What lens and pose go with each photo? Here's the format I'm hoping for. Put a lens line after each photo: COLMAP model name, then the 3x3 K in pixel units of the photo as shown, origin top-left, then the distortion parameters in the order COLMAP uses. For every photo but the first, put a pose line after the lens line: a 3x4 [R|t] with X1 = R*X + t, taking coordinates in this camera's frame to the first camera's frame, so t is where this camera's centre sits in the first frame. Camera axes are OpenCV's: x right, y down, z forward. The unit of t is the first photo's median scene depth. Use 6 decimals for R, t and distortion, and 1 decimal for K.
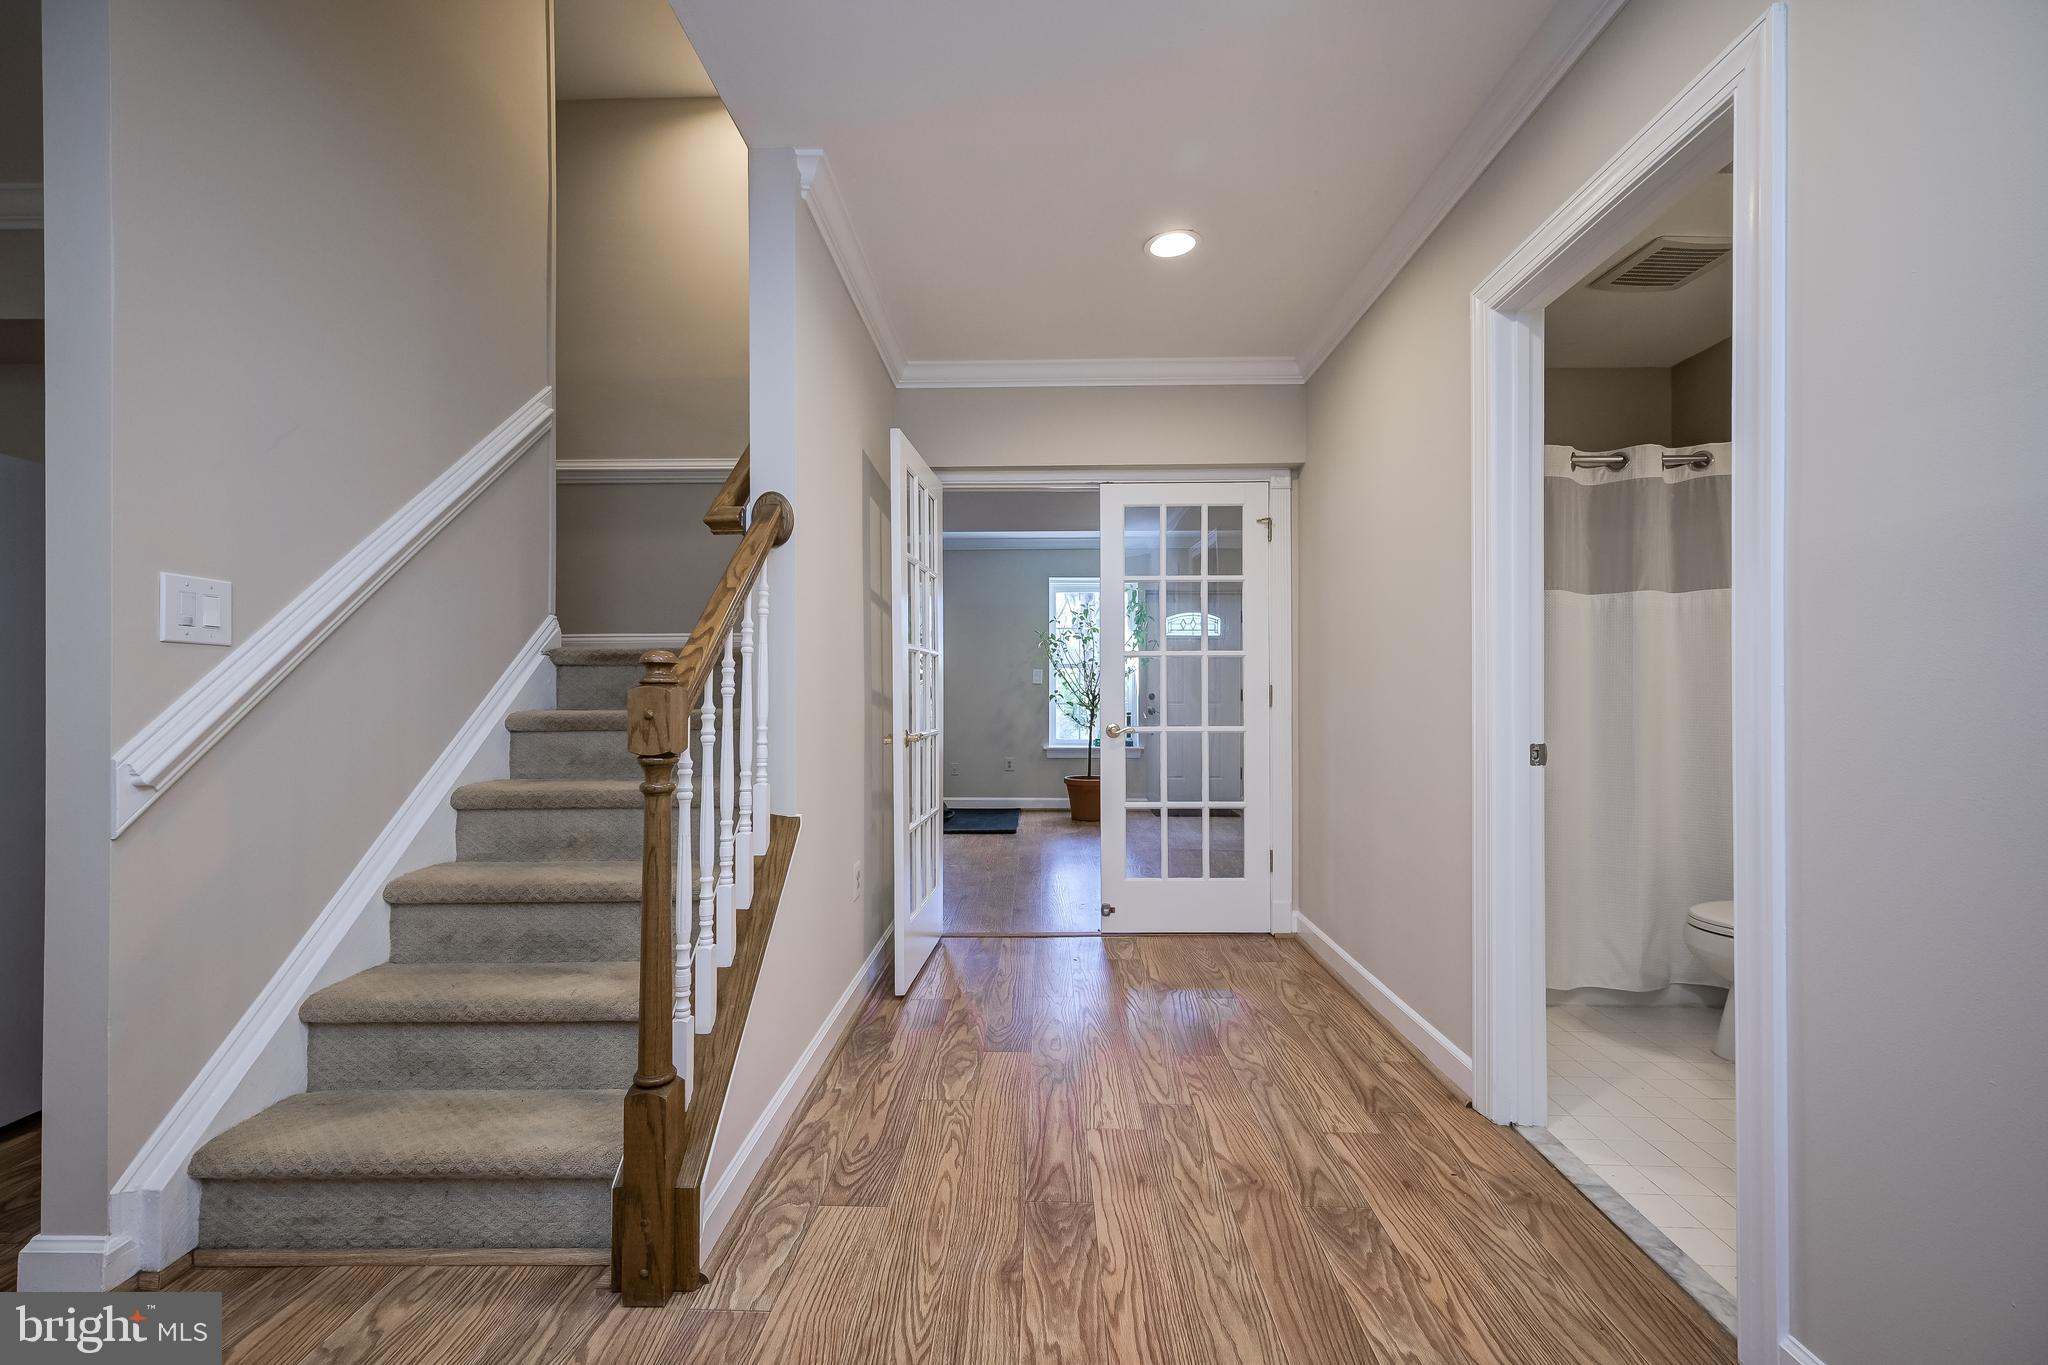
lens RADIAL K [[806.8, 0, 1034.6], [0, 806.8, 686.6], [0, 0, 1]] dist [0.010661, 0.000343]
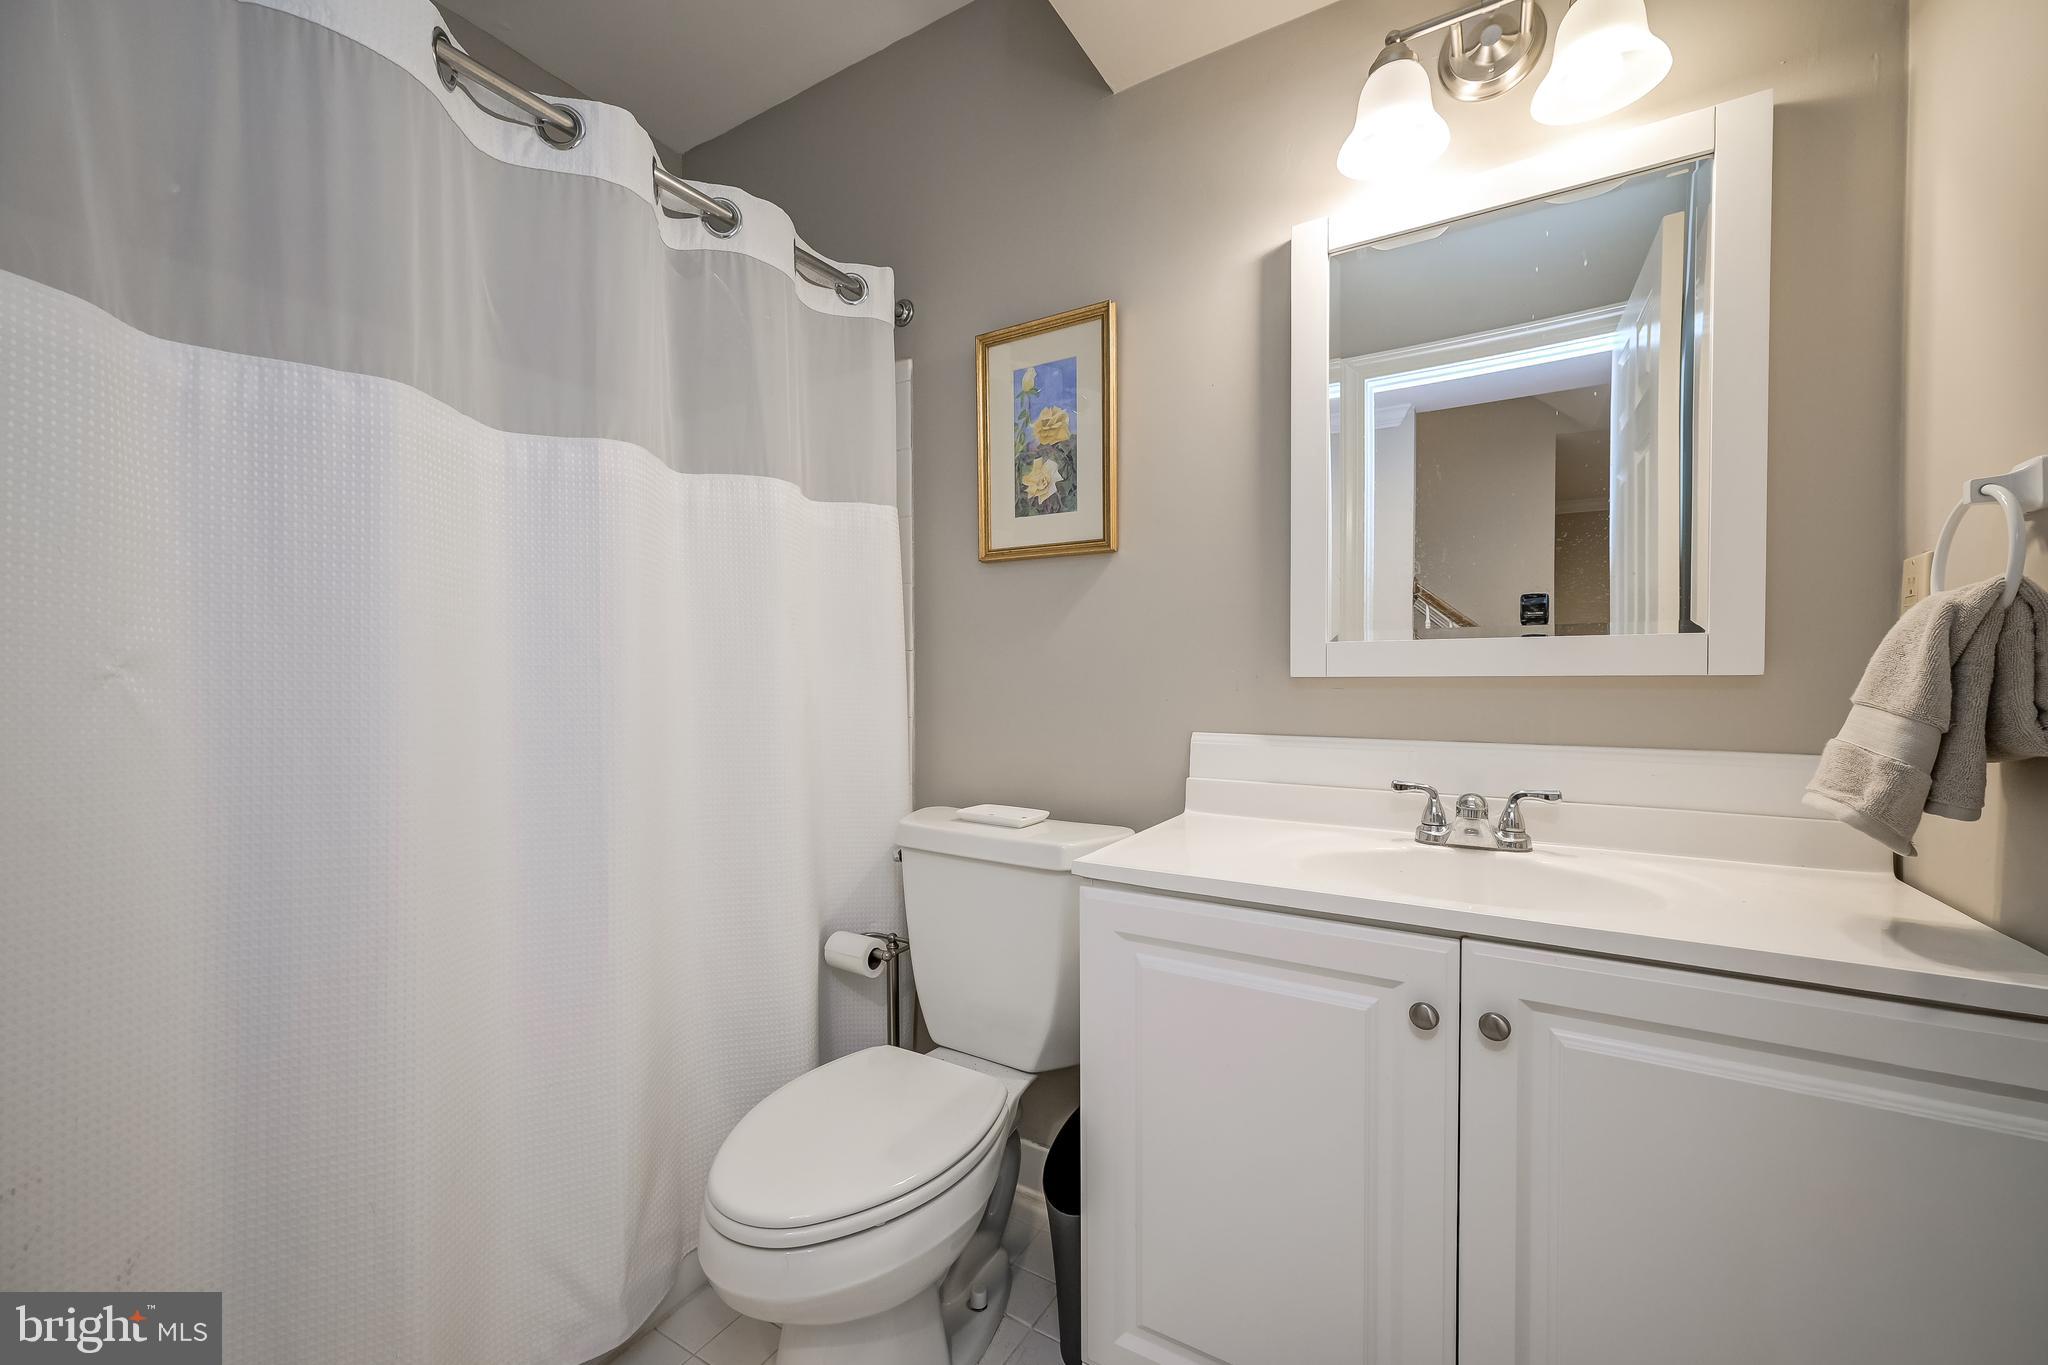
lens RADIAL K [[806.8, 0, 1031.1], [0, 806.8, 686.8], [0, 0, 1]] dist [0.010661, 0.000343]
pose [[0.494088, -0.014512, 0.869291, 0.467907], [0.005984, 0.999894, 0.013291, 0.010692], [-0.869391, -0.001365, 0.494123, 0.578460]]
